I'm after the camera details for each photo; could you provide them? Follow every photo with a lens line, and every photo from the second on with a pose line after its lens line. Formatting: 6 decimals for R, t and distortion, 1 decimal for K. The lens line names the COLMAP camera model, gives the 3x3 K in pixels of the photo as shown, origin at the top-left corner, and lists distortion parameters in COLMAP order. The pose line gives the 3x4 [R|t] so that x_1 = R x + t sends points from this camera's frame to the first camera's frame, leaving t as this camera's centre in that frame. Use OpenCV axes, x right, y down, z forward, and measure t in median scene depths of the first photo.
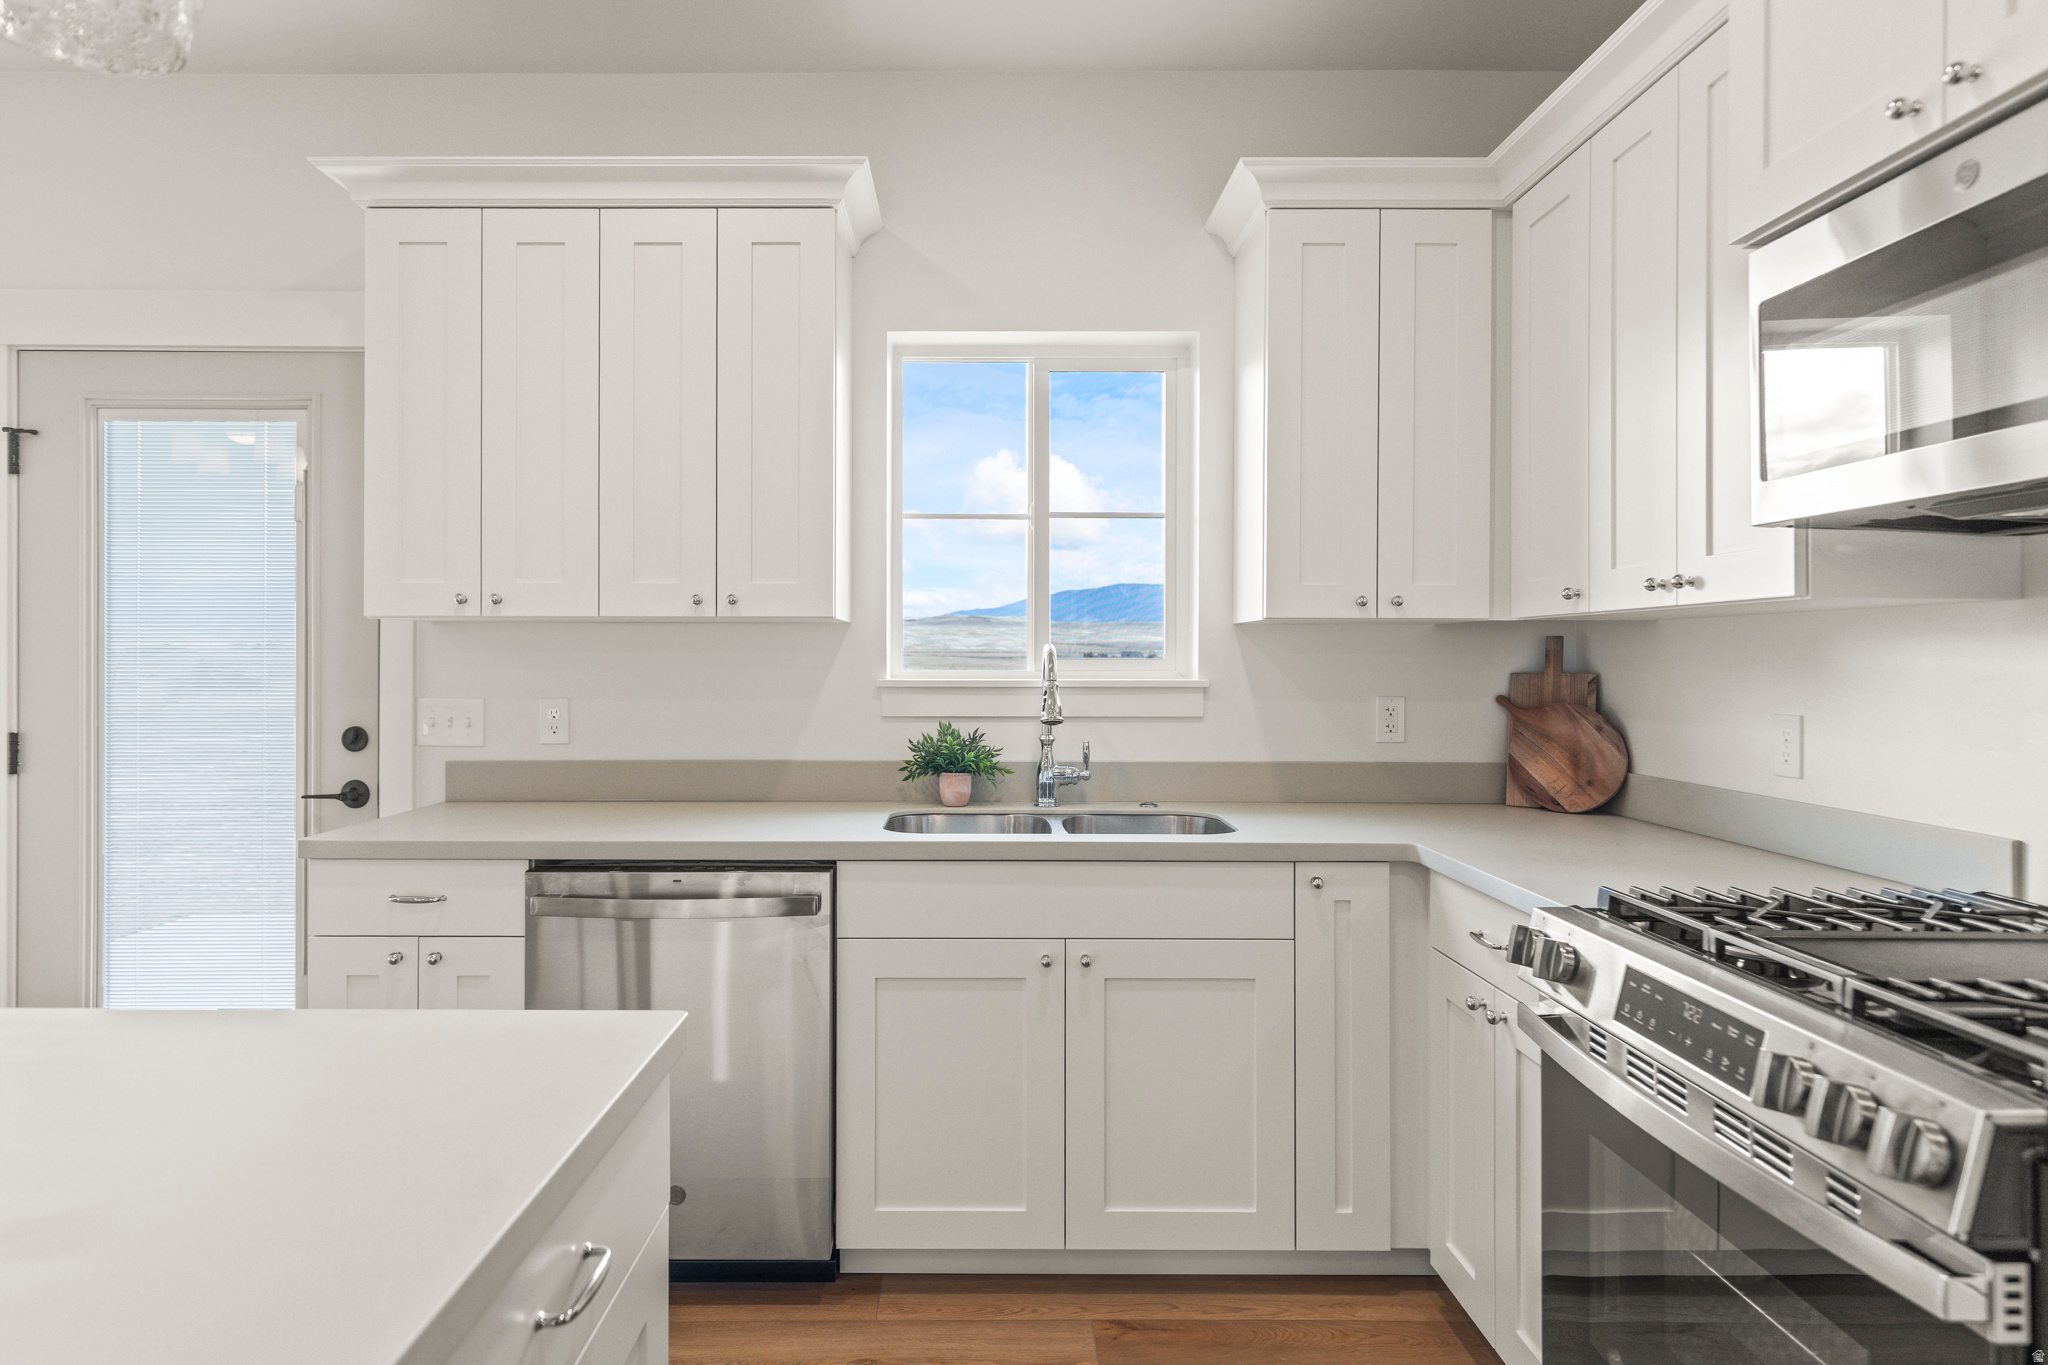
lens RADIAL K [[1164.8, 0, 976.2], [0, 1164.8, 657.5], [0, 0, 1]] dist [0.006920, -0.001987]
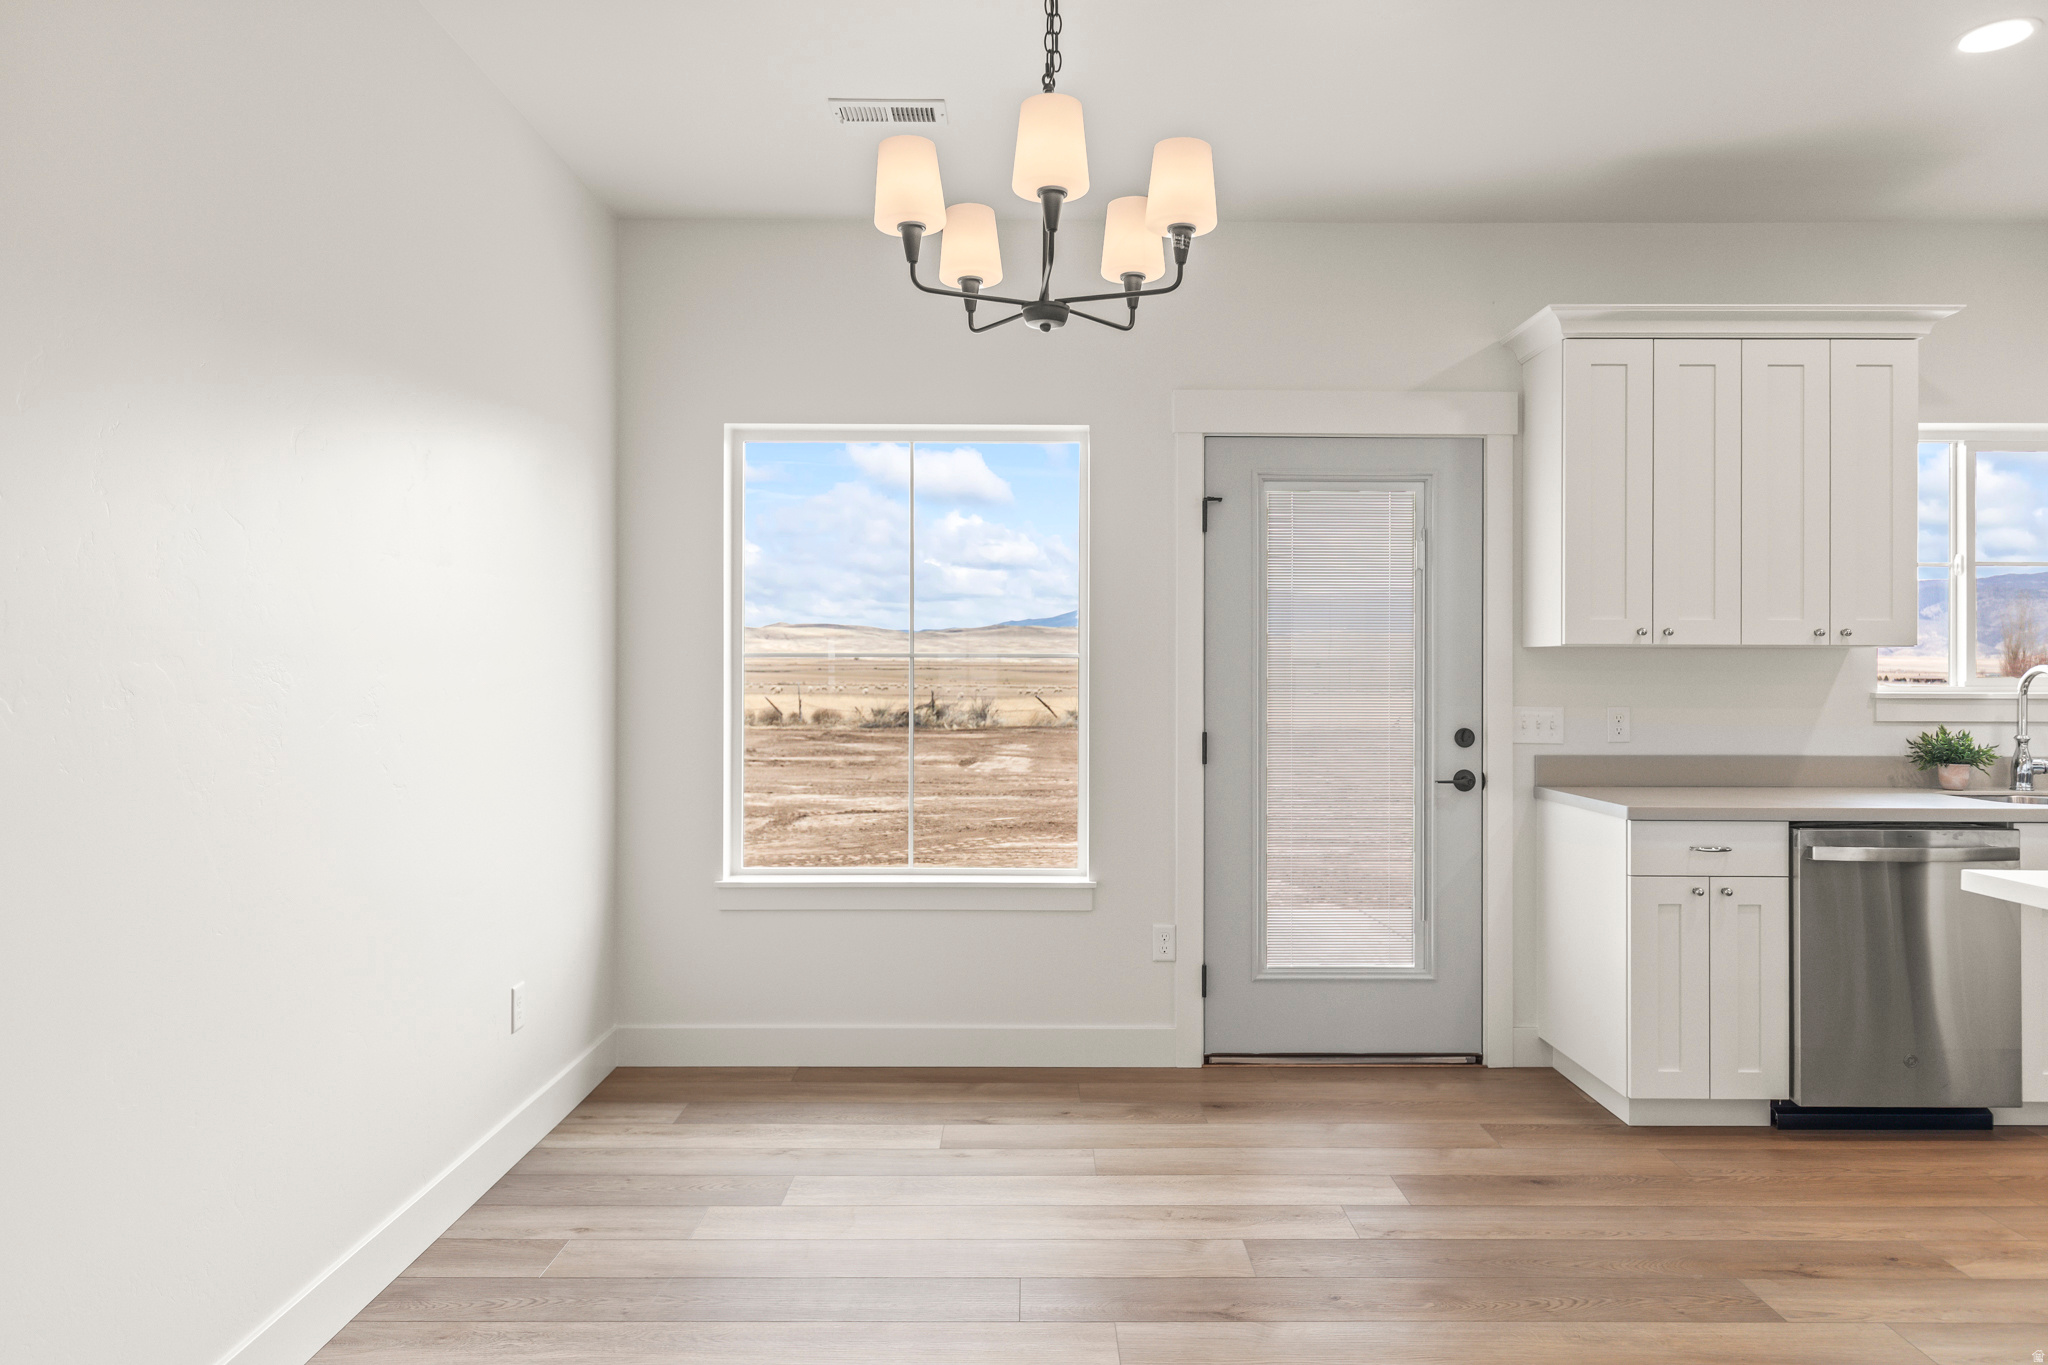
lens RADIAL K [[1272.0, 0, 1020.0], [0, 1272.0, 666.5], [0, 0, 1]] dist [0.006268, -0.001740]
pose [[0.999977, 0.002064, 0.006389, -1.076244], [-0.002037, 0.999989, -0.004135, -0.002212], [-0.006397, 0.004121, 0.999971, -0.422030]]
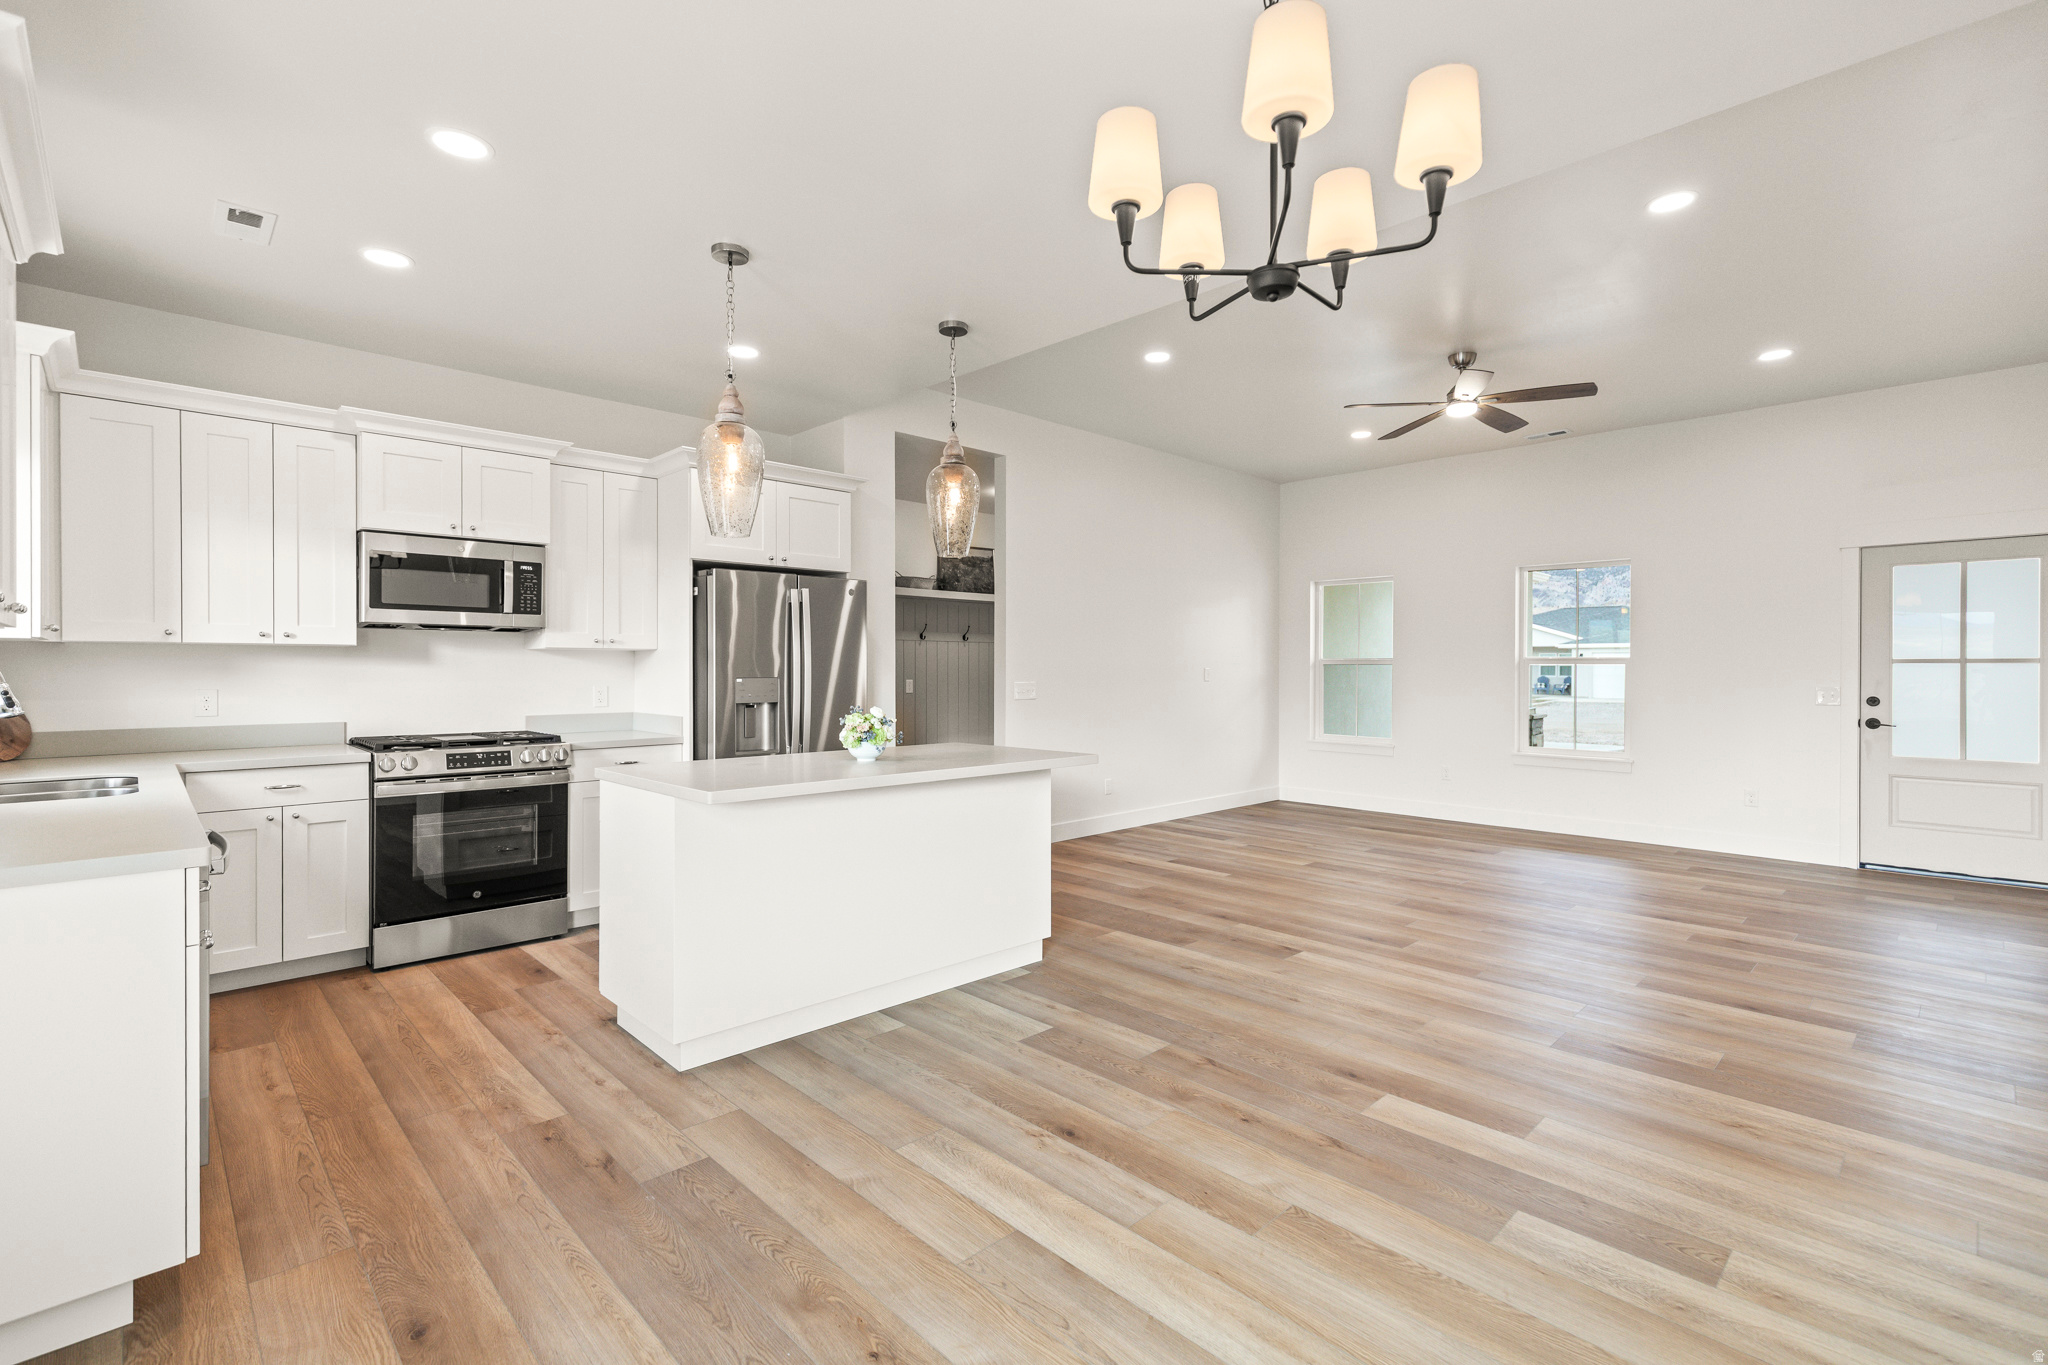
lens RADIAL K [[928.3, 0, 1030.9], [0, 928.3, 669.5], [0, 0, 1]] dist [0.006579, -0.001915]
pose [[-0.704891, -0.006927, 0.709282, -1.353188], [-0.003121, 0.999973, 0.006664, -0.006673], [-0.709309, 0.002484, -0.704893, 0.877728]]
